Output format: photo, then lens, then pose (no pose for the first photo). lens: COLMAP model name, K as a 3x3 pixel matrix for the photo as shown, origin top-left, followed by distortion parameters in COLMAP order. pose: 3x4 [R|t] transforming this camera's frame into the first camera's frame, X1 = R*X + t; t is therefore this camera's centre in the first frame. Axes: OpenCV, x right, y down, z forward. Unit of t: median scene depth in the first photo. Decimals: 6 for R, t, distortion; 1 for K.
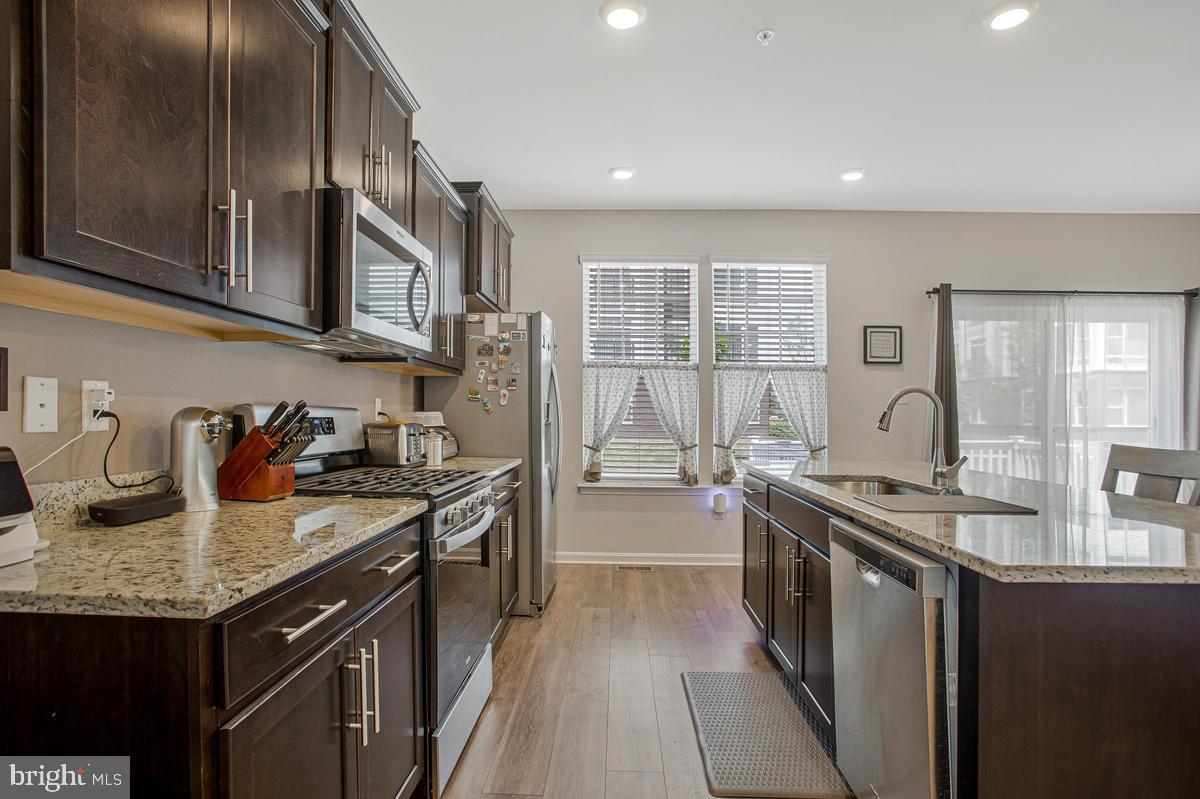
lens RADIAL K [[615.9, 0, 595.7], [0, 615.9, 400.2], [0, 0, 1]] dist [-0.055794, 0.026350]
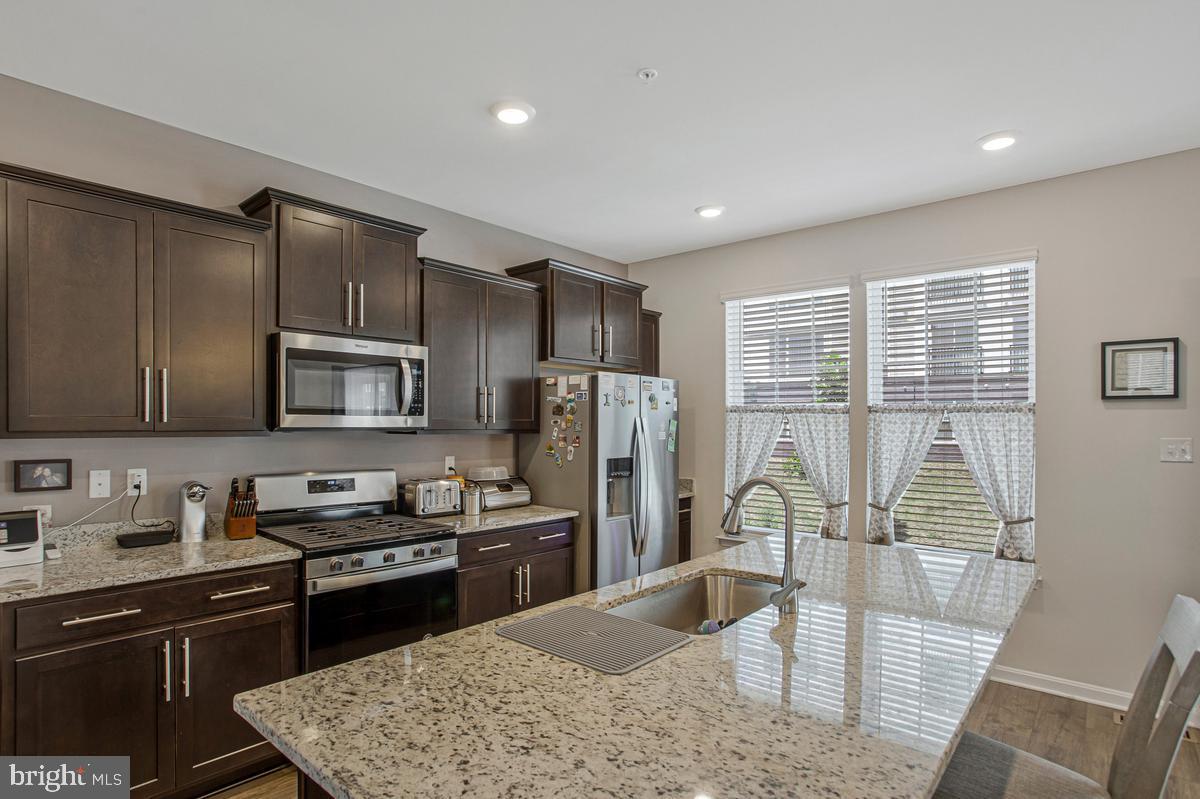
lens RADIAL K [[615.9, 0, 579.9], [0, 615.9, 420.8], [0, 0, 1]] dist [-0.055794, 0.026350]
pose [[0.770010, -0.012422, -0.637910, 0.482747], [0.017061, 0.999854, 0.001124, -0.054033], [0.637803, -0.011749, 0.770110, 0.146699]]
